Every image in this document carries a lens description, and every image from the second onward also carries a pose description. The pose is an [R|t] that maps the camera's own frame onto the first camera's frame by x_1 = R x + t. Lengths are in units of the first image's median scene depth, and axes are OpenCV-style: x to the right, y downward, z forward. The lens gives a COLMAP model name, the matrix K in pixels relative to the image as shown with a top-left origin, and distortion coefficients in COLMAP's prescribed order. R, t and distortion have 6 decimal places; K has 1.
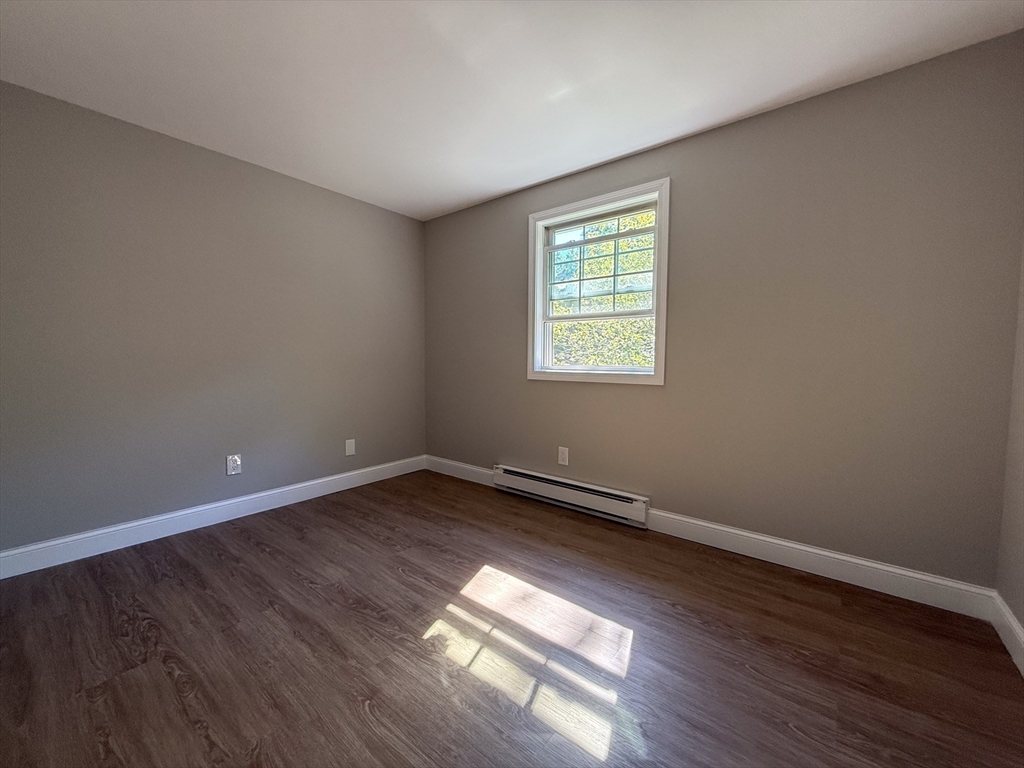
lens RADIAL K [[407.4, 0, 508.9], [0, 407.4, 385.0], [0, 0, 1]] dist [0.000119, 0.000027]
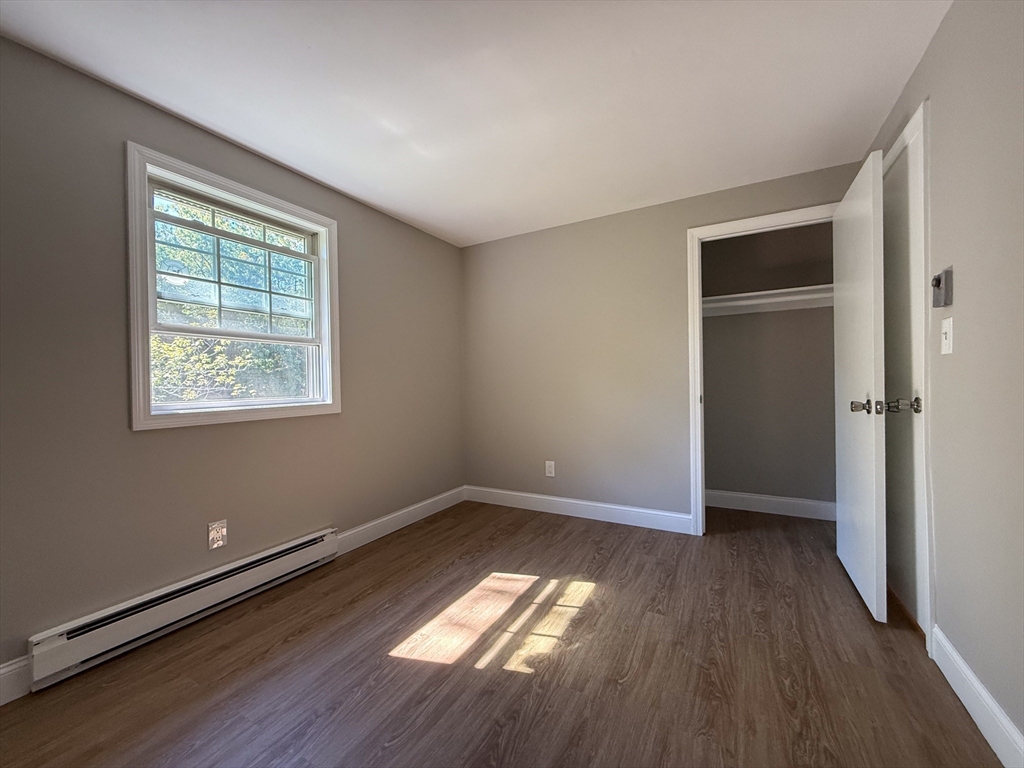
lens RADIAL K [[407.4, 0, 508.9], [0, 407.4, 385.0], [0, 0, 1]] dist [0.000119, 0.000027]
pose [[-0.168342, -0.011272, 0.985664, -1.020327], [0.078598, 0.996597, 0.024821, -0.087636], [-0.982590, 0.081650, -0.166883, 1.022050]]
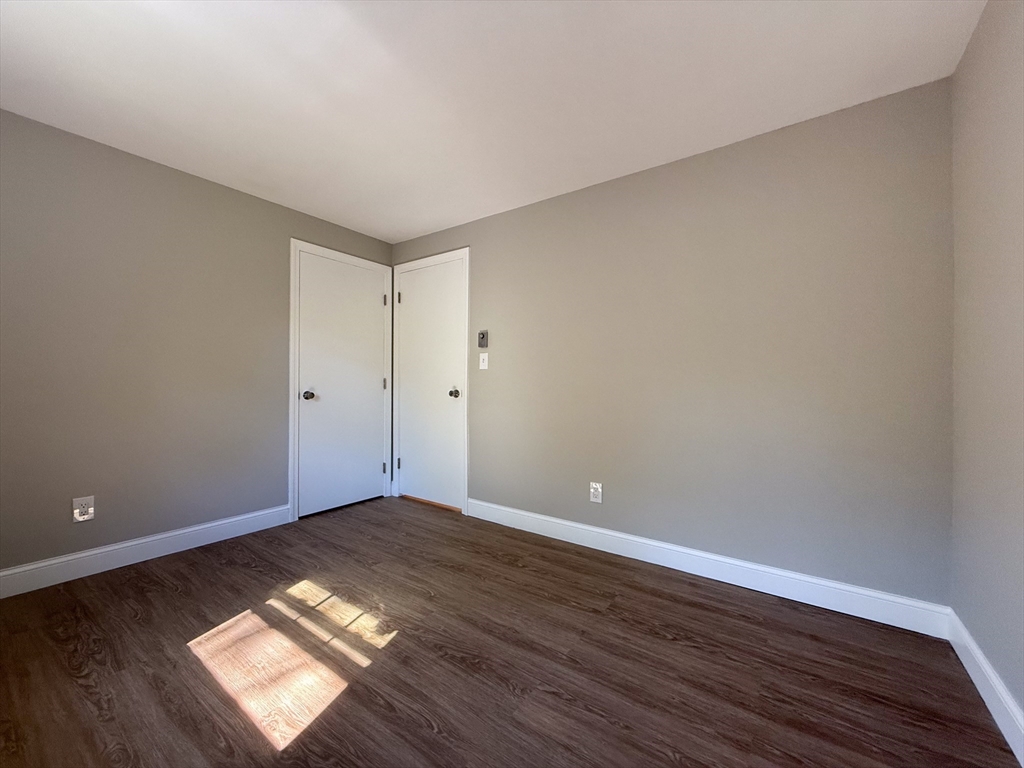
lens RADIAL K [[407.4, 0, 508.9], [0, 407.4, 385.0], [0, 0, 1]] dist [0.000119, 0.000027]
pose [[-0.998225, -0.013730, -0.057956, -0.384456], [-0.017277, 0.997979, 0.061146, -0.103344], [0.056999, 0.062038, -0.996445, 1.816834]]
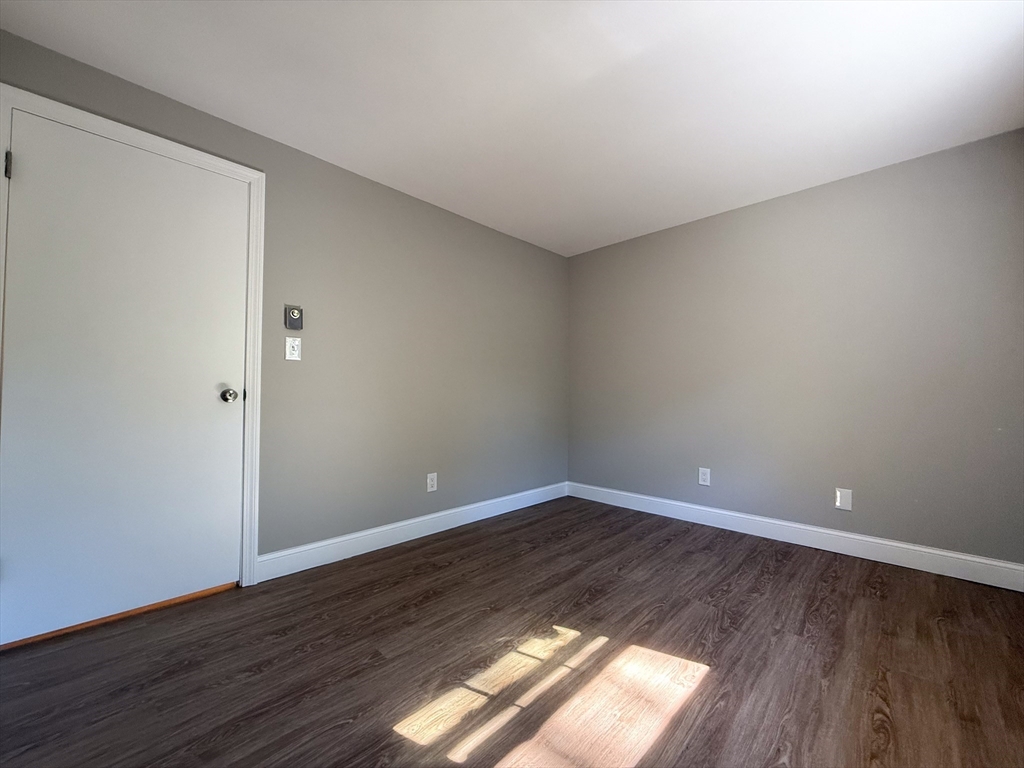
lens RADIAL K [[407.4, 0, 508.9], [0, 407.4, 385.0], [0, 0, 1]] dist [0.000119, 0.000027]
pose [[-0.095445, -0.031023, -0.994951, 0.808815], [-0.066638, 0.997471, -0.024709, 0.002191], [0.993202, 0.063943, -0.097271, 0.826695]]
